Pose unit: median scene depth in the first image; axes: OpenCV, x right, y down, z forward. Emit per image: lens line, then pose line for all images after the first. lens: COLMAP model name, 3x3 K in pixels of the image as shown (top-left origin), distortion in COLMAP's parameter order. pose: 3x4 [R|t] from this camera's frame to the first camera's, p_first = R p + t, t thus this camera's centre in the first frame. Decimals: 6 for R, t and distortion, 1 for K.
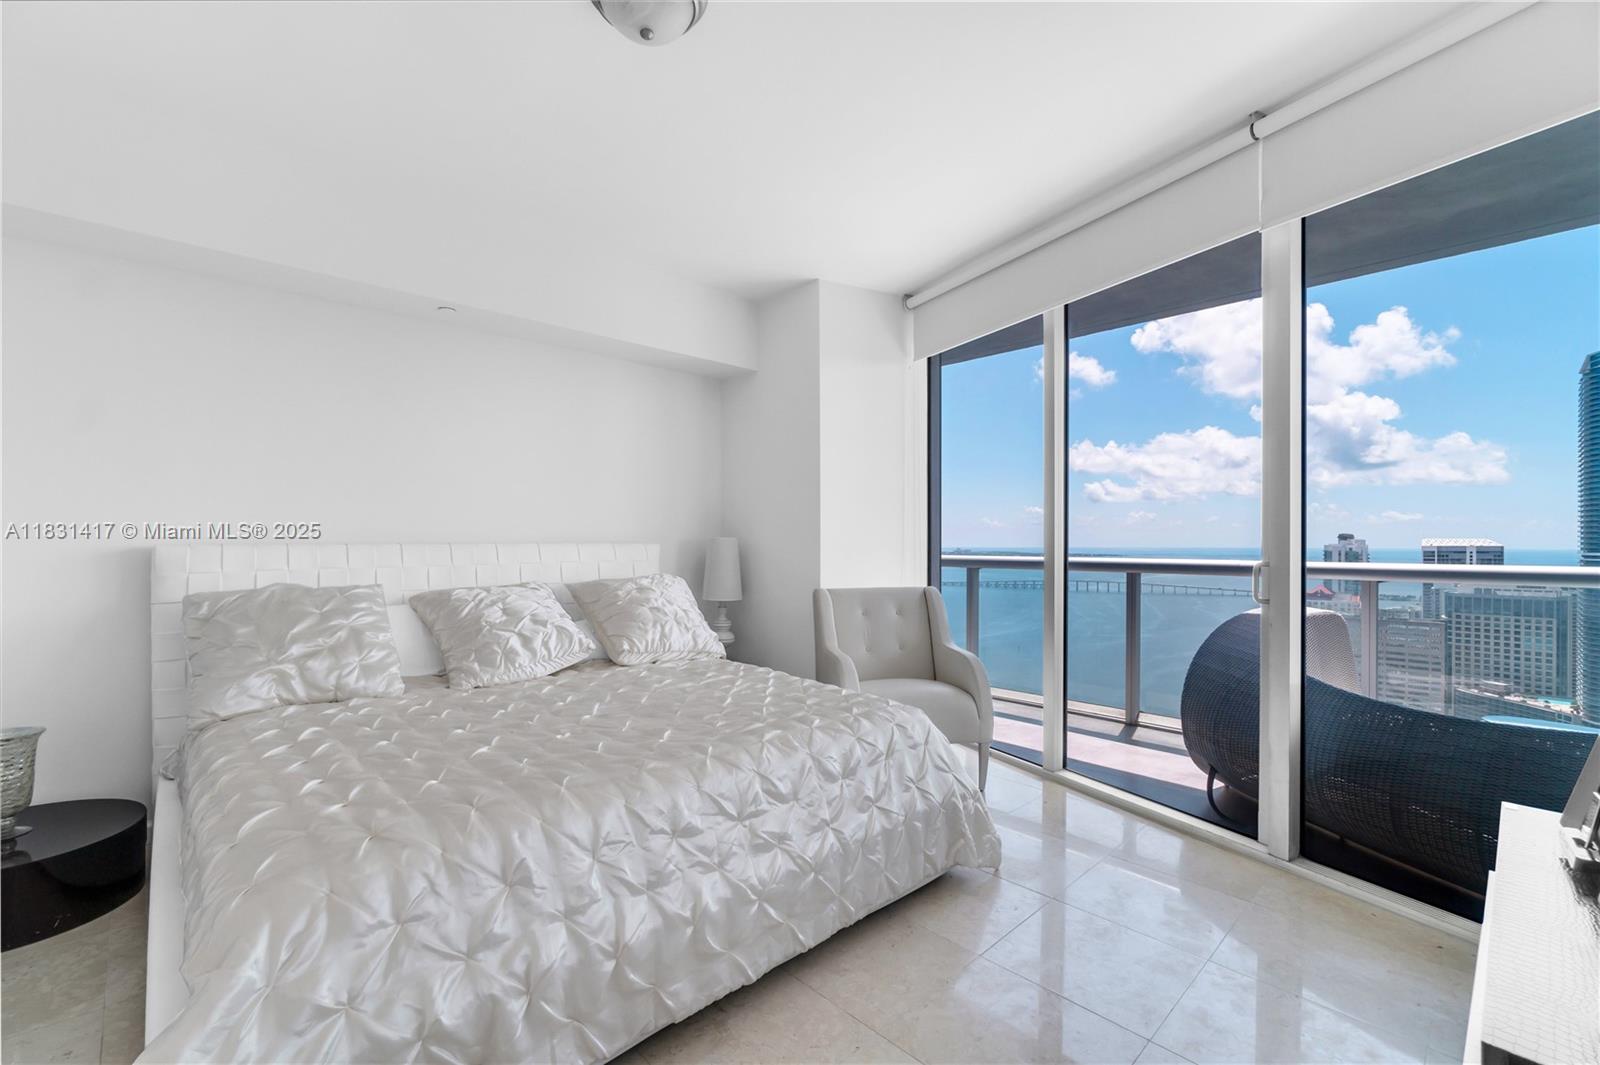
lens RADIAL K [[705.0, 0, 795.0], [0, 705.0, 546.8], [0, 0, 1]] dist [-0.004397, -0.000289]
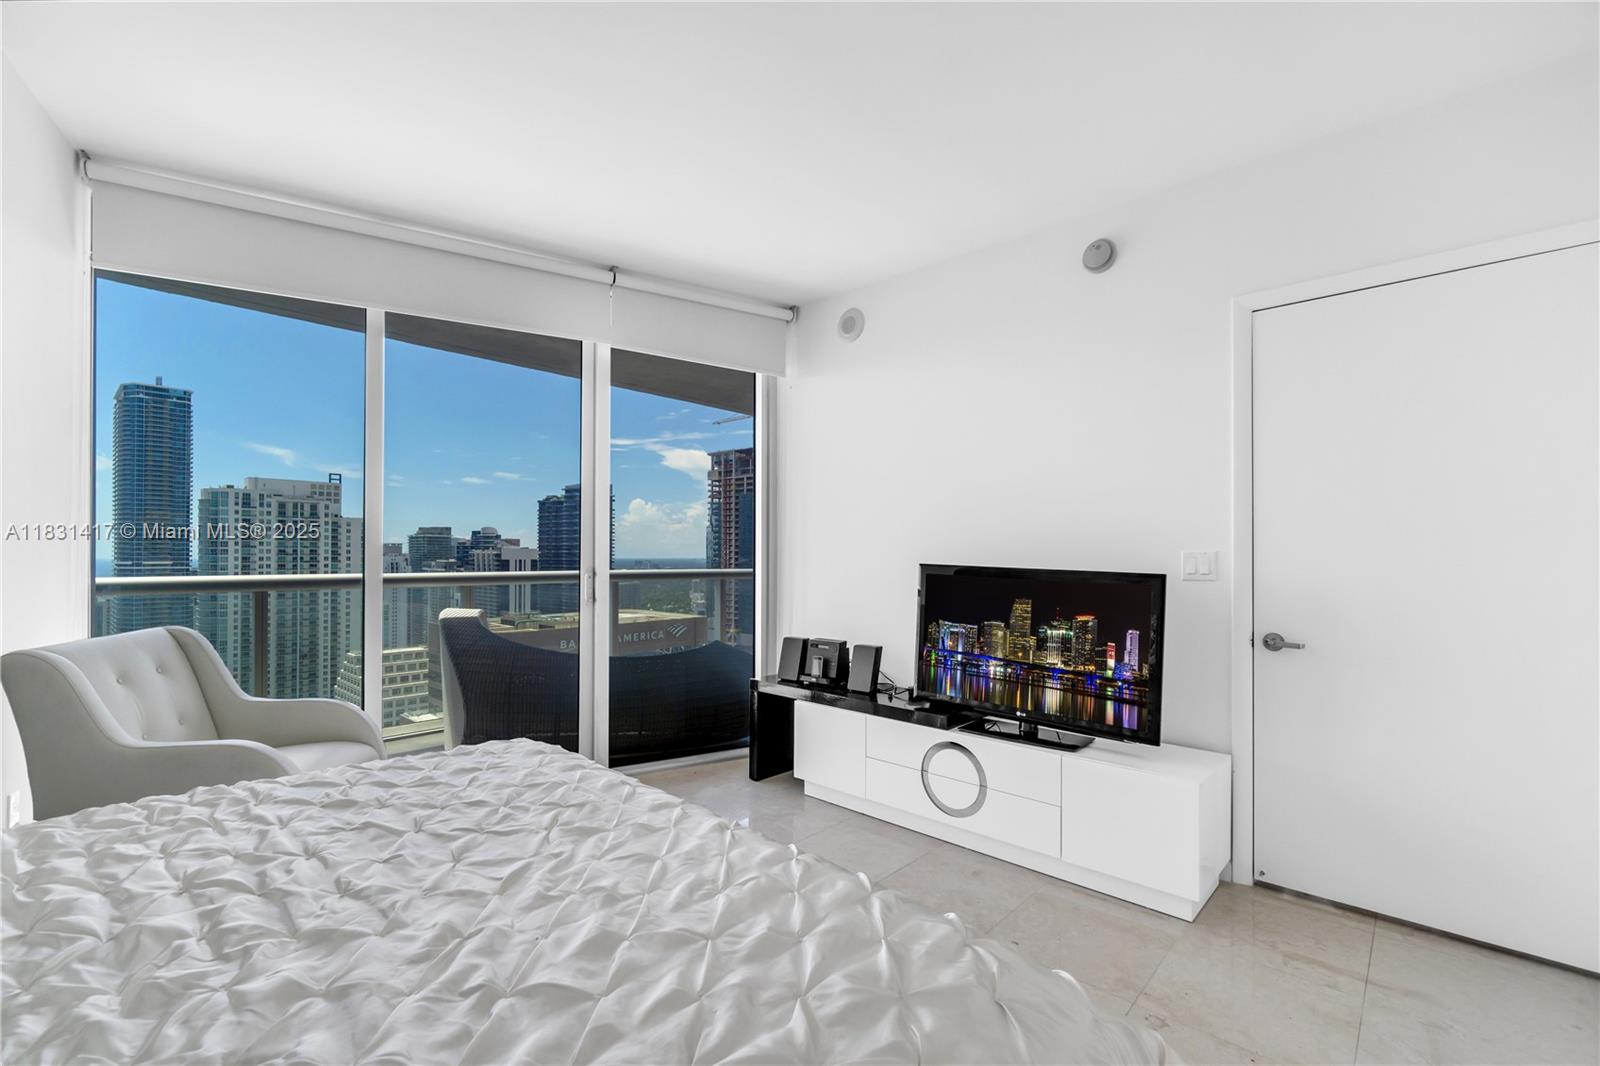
lens RADIAL K [[693.2, 0, 801.1], [0, 693.2, 580.9], [0, 0, 1]] dist [-0.033481, 0.000033]
pose [[-0.137870, -0.040341, 0.989628, -0.496382], [0.002185, 0.999155, 0.041034, -0.012004], [-0.990448, 0.007820, -0.137665, 0.472399]]
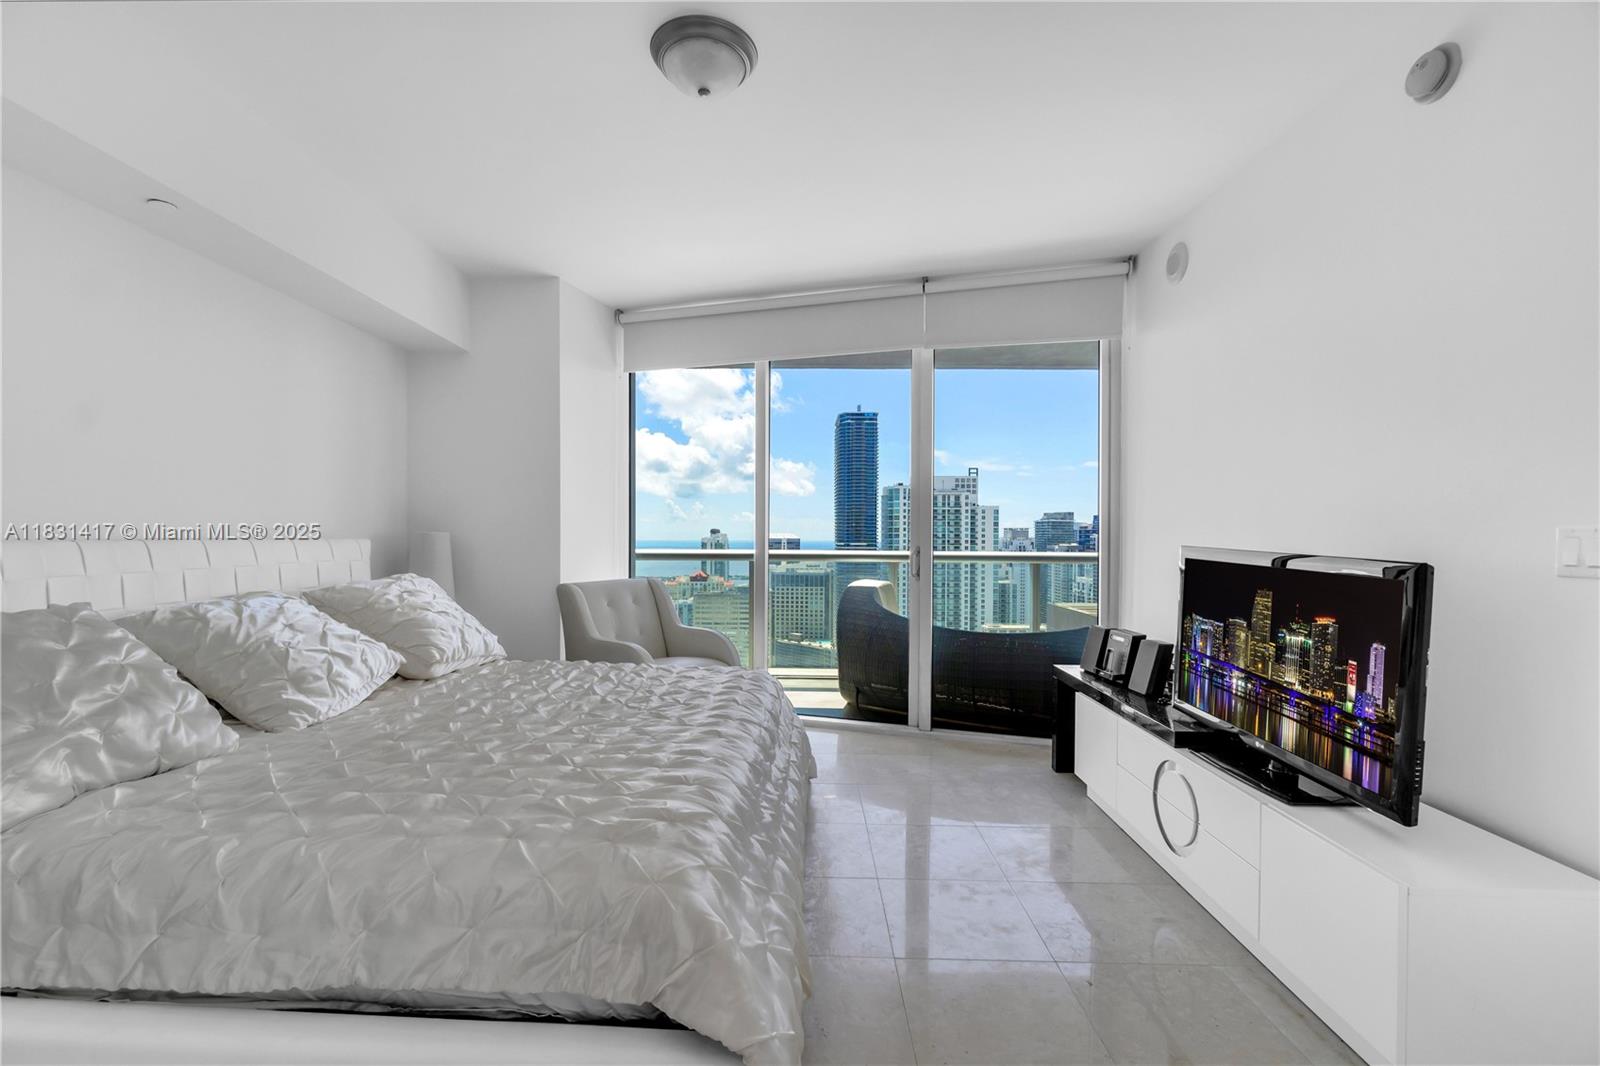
lens RADIAL K [[711.0, 0, 799.9], [0, 711.0, 537.4], [0, 0, 1]] dist [-0.039646, 0.000011]
pose [[0.678040, 0.000162, 0.735025, -0.451913], [0.001748, 0.999997, -0.001833, -0.003744], [-0.735023, 0.002528, 0.678037, 0.058574]]
